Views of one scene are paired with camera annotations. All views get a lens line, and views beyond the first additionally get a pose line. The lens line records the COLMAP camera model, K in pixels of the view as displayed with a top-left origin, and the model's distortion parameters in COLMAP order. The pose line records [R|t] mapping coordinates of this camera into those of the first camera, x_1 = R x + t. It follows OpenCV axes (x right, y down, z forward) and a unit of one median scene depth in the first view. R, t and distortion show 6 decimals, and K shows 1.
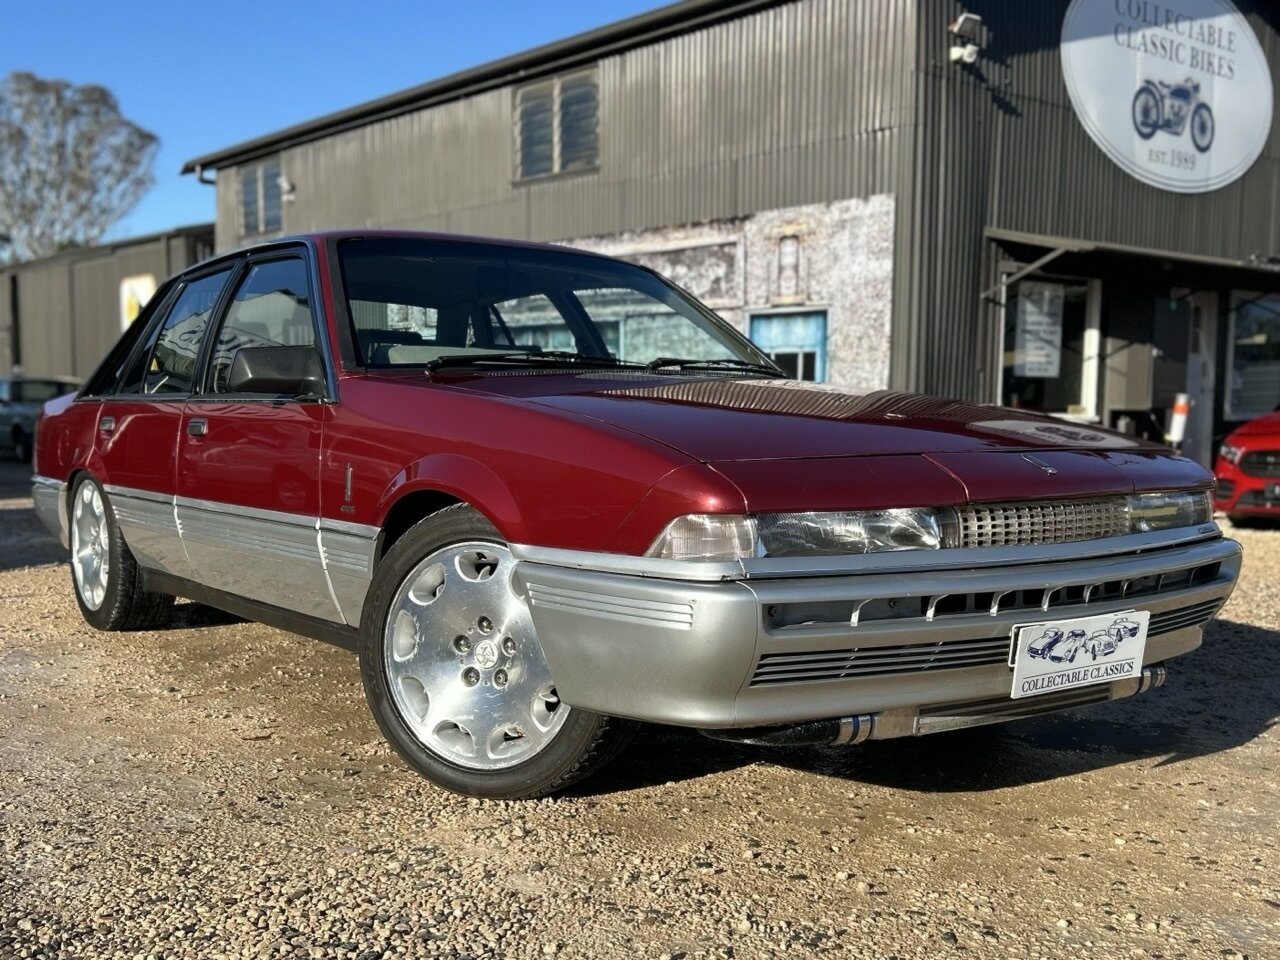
lens RADIAL K [[1546.6, 0, 646.6], [0, 1546.6, 516.9], [0, 0, 1]] dist [0.095593, -0.179622]
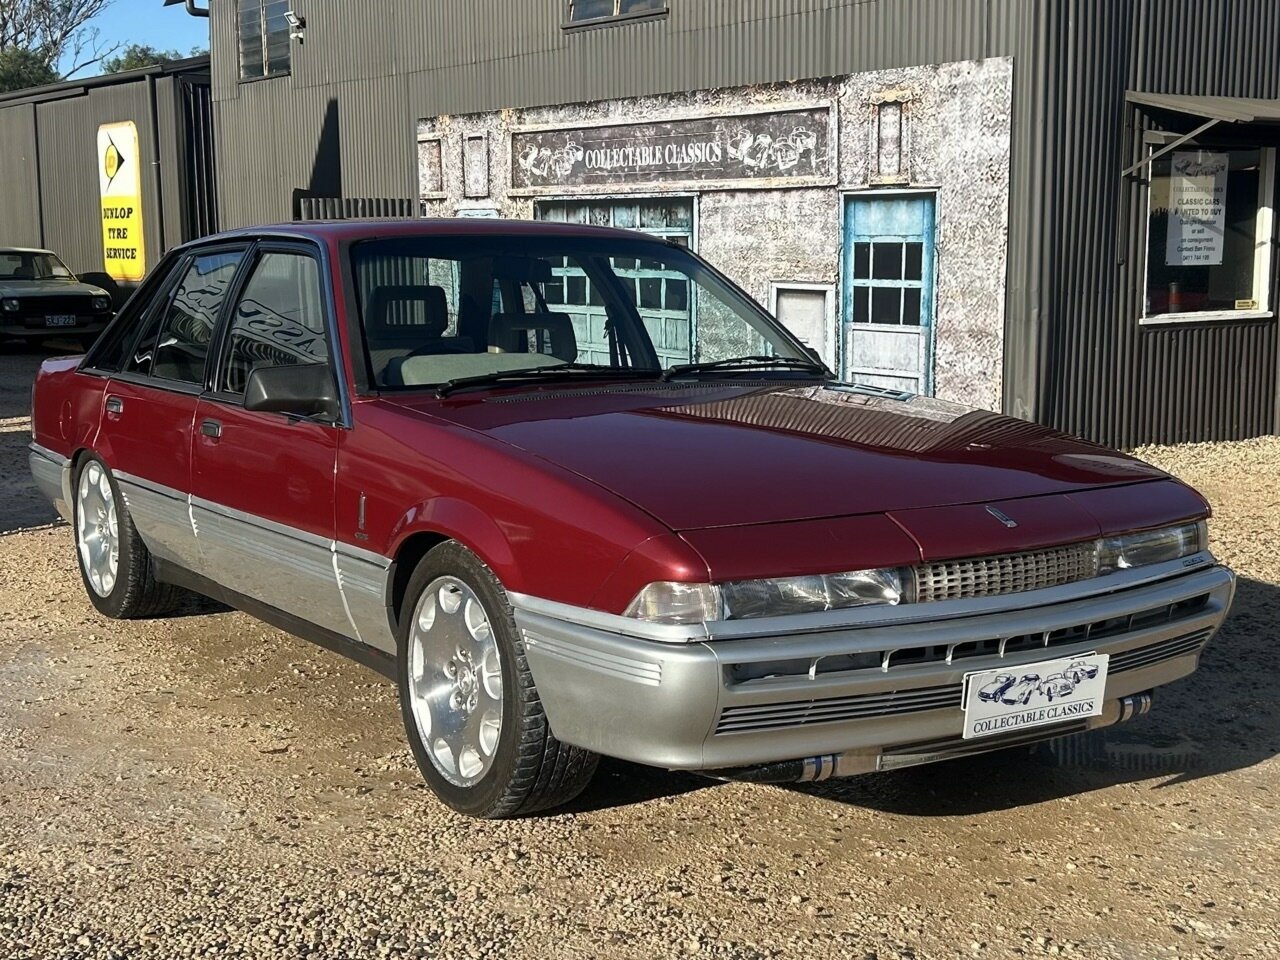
lens RADIAL K [[2039.7, 0, 640.0], [0, 2039.7, 480.0], [0, 0, 1]] dist [0.140068, -0.237077]
pose [[0.997804, -0.007108, -0.065846, 0.094272], [0.010533, 0.998602, 0.051808, -0.121784], [0.065386, -0.052388, 0.996484, -0.378000]]
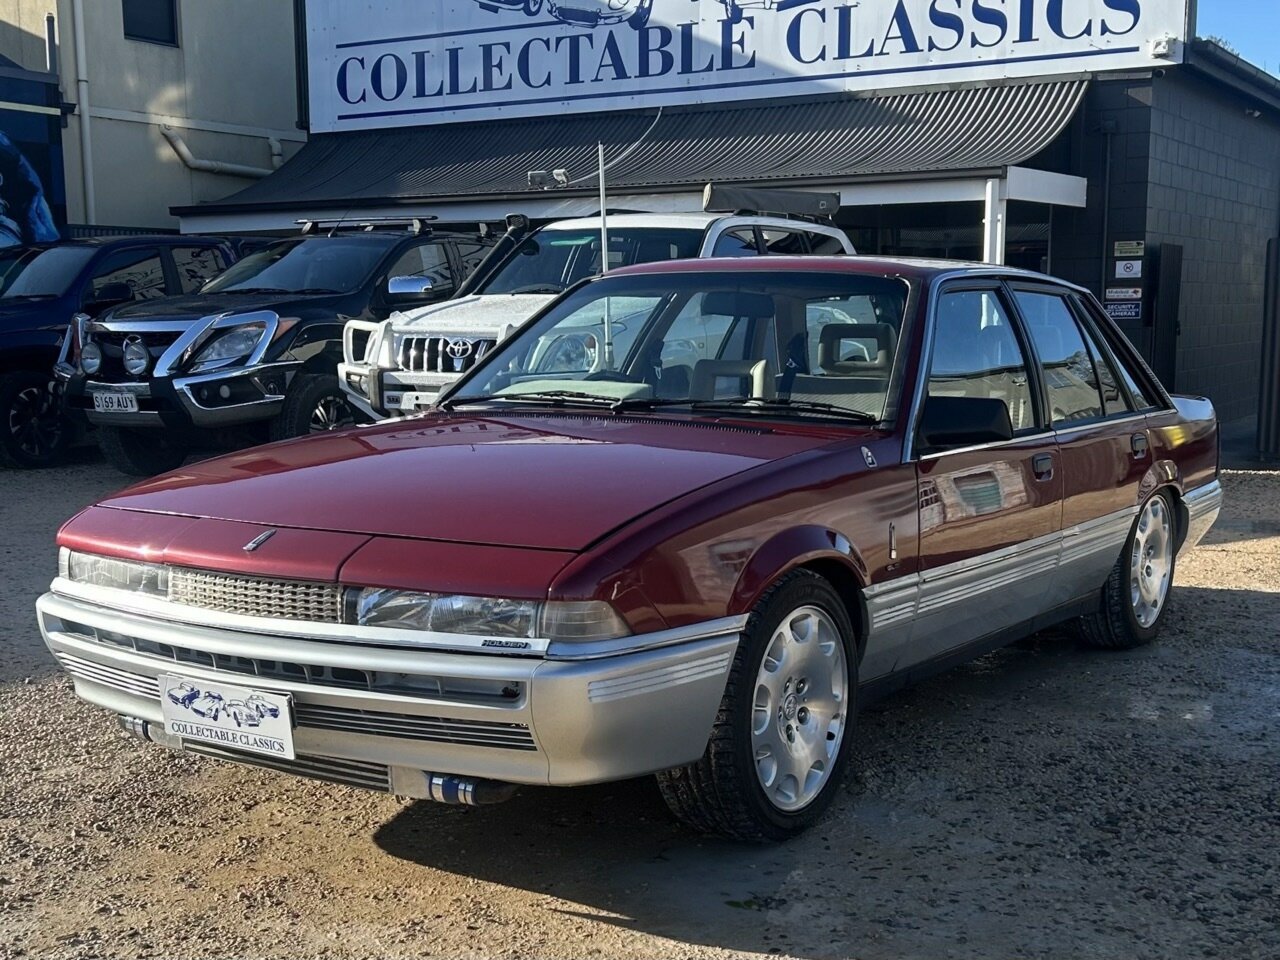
lens RADIAL K [[2039.7, 0, 640.0], [0, 2039.7, 480.0], [0, 0, 1]] dist [0.140068, -0.237077]
pose [[0.313453, 0.101564, -0.944157, 1.585918], [-0.074391, 0.993835, 0.082211, -0.197180], [0.946685, 0.044468, 0.319076, 0.750176]]
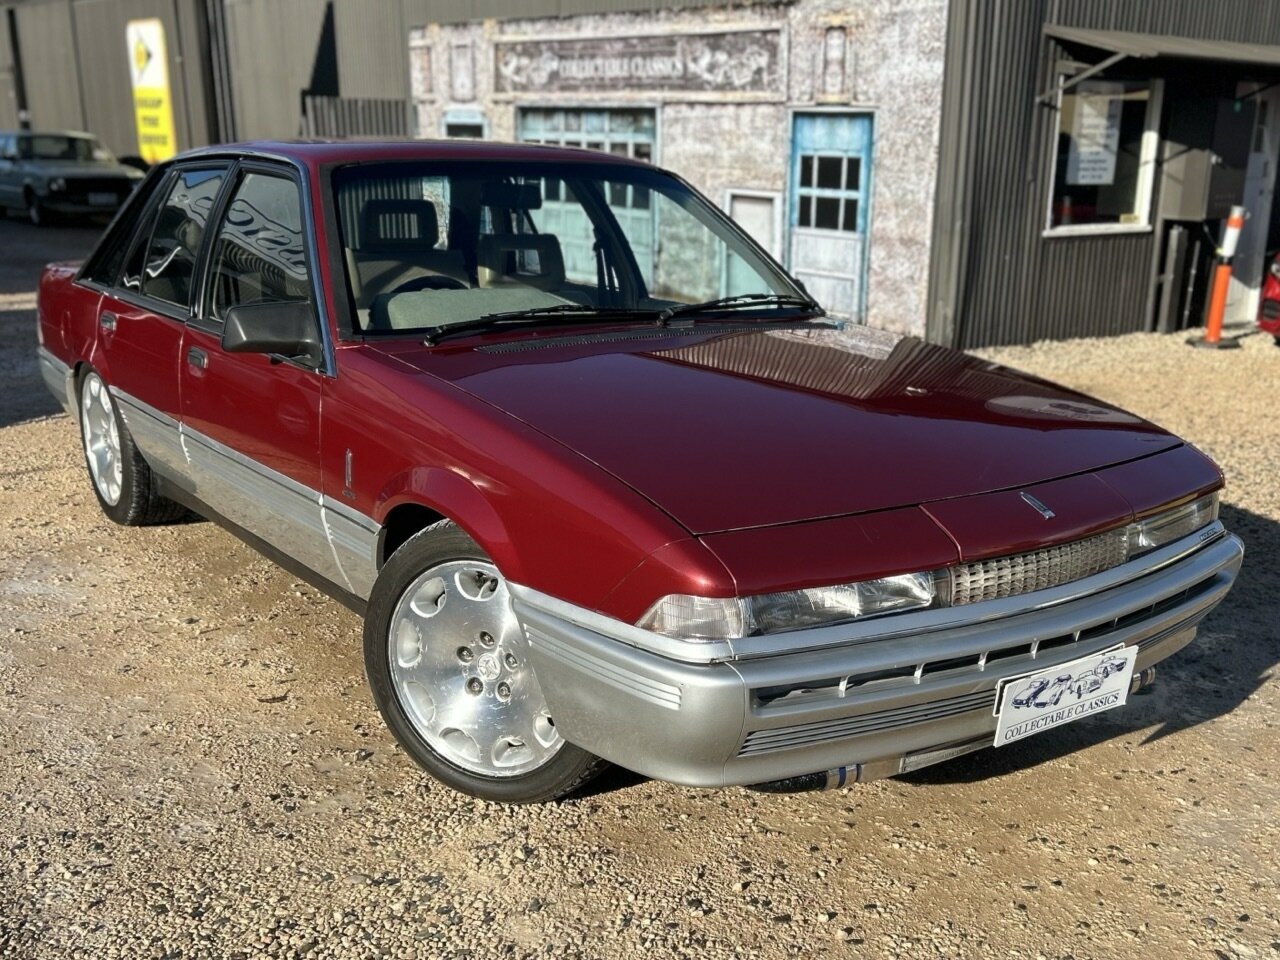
lens RADIAL K [[1555.7, 0, 719.1], [0, 1555.7, 609.5], [0, 0, 1]] dist [0.046302, -0.035499]
pose [[0.999866, 0.006433, 0.015049, 0.031217], [-0.009721, 0.973179, 0.229845, -0.180820], [-0.013167, -0.229960, 0.973111, 0.015105]]
